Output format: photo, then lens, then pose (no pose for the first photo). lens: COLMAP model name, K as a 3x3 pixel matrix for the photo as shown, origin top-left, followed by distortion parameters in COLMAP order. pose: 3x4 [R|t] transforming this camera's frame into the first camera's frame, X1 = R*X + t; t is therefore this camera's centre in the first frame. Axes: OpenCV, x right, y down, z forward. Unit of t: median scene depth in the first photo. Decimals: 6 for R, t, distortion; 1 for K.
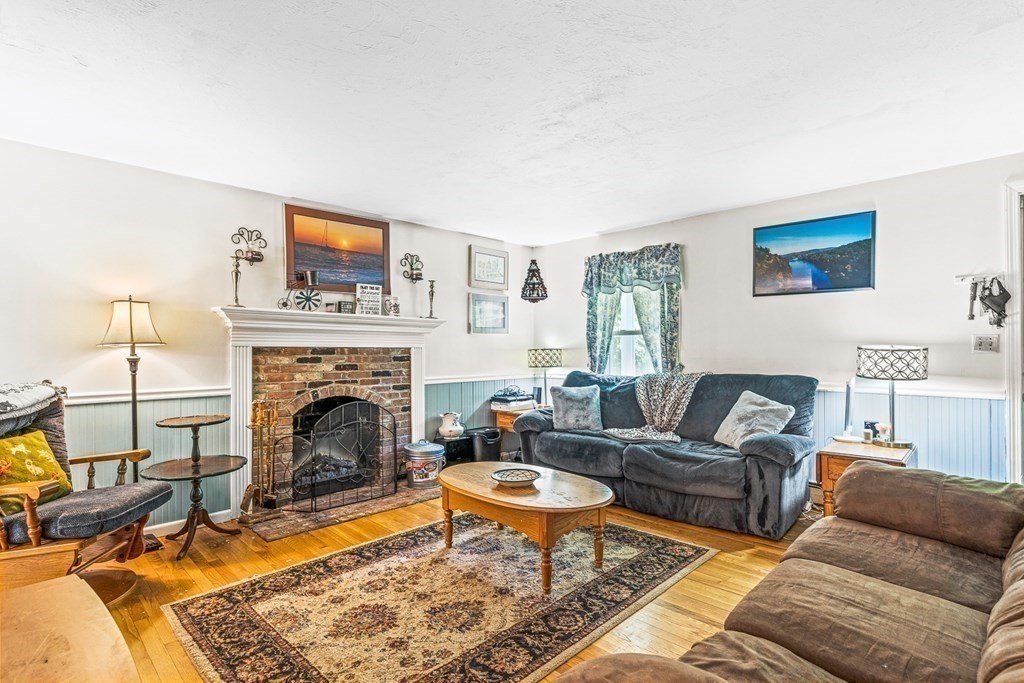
lens RADIAL K [[503.3, 0, 512.8], [0, 503.3, 348.1], [0, 0, 1]] dist [0.002536, -0.000190]
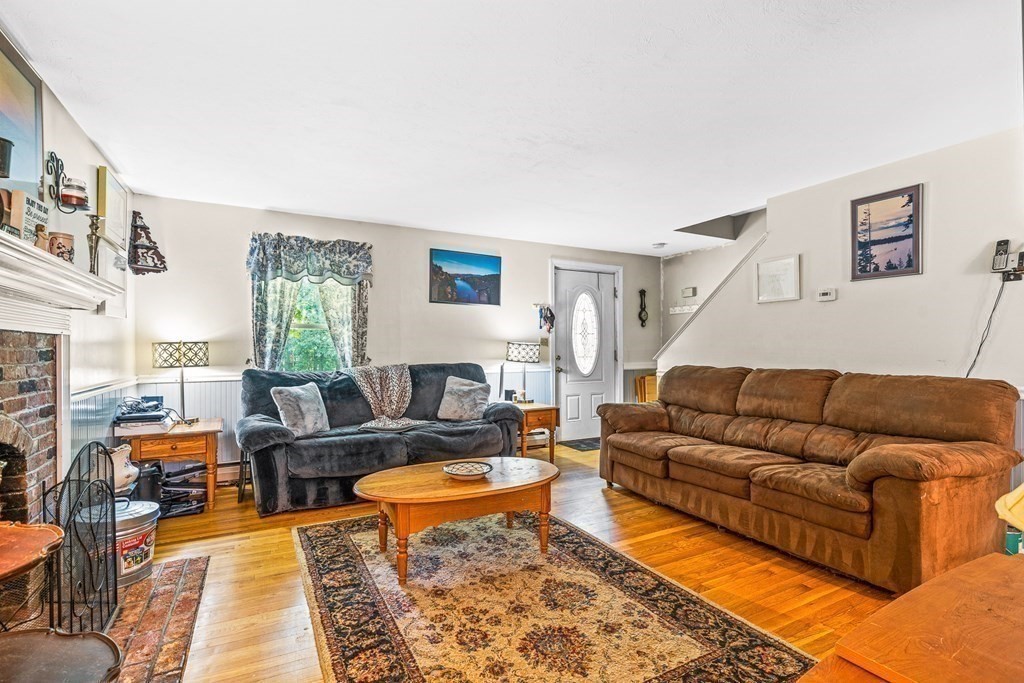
lens RADIAL K [[476.8, 0, 509.5], [0, 476.8, 347.7], [0, 0, 1]] dist [0.001374, 0.000111]
pose [[0.296375, 0.004217, 0.955062, -0.722648], [-0.003087, 0.999989, -0.003457, 0.017922], [-0.955067, -0.001924, 0.296385, 0.546952]]
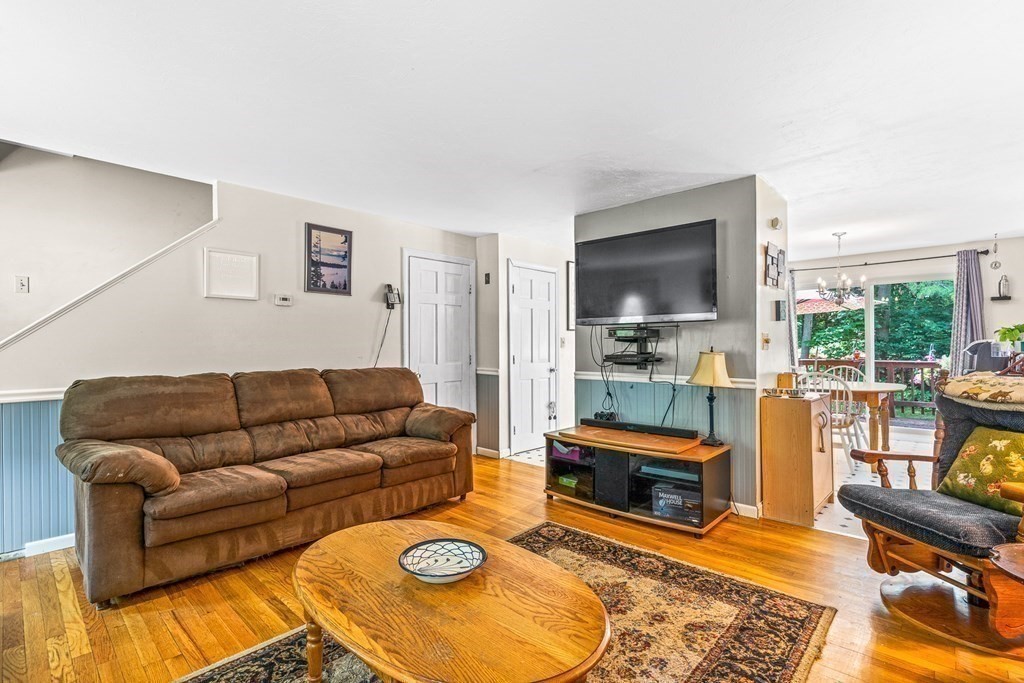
lens RADIAL K [[476.8, 0, 511.0], [0, 476.8, 343.3], [0, 0, 1]] dist [0.001374, 0.000111]
pose [[-0.999599, 0.008666, -0.026956, -0.048817], [0.008896, 0.999925, -0.008452, 0.012876], [0.026880, -0.008689, -0.999601, 1.303842]]
